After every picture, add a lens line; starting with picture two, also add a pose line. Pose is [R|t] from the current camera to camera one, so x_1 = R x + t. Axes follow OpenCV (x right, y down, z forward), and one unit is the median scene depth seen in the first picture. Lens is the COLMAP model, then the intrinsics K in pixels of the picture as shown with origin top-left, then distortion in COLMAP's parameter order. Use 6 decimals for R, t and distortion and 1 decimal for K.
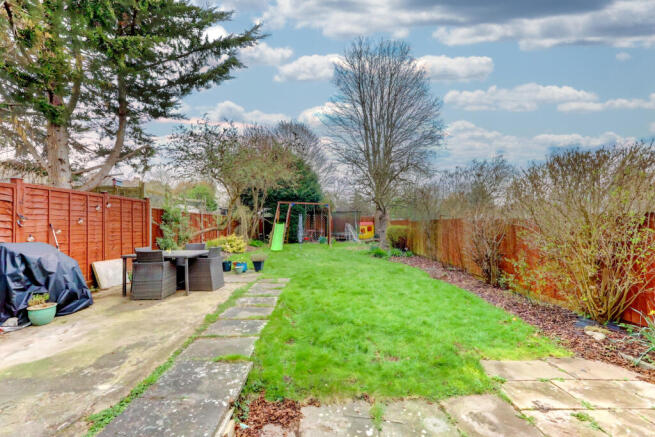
lens RADIAL K [[307.2, 0, 322.9], [0, 307.2, 217.8], [0, 0, 1]] dist [0.012755, -0.000204]
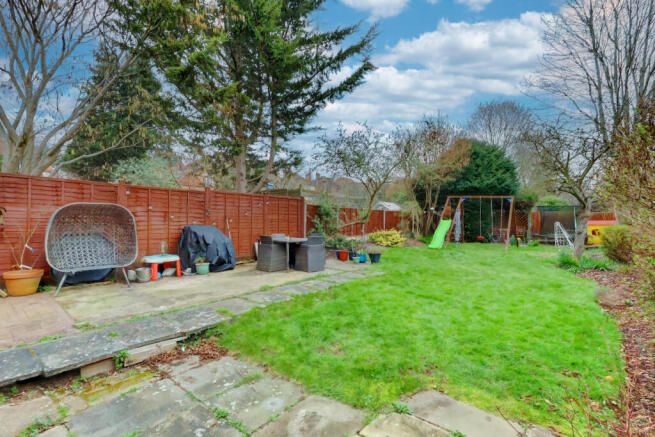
lens RADIAL K [[307.2, 0, 320.4], [0, 307.2, 219.7], [0, 0, 1]] dist [0.012755, -0.000204]
pose [[0.752719, 0.021394, -0.657995, 0.630311], [-0.008911, 0.999711, 0.022311, 0.004996], [0.658282, -0.010930, 0.752692, 0.168285]]
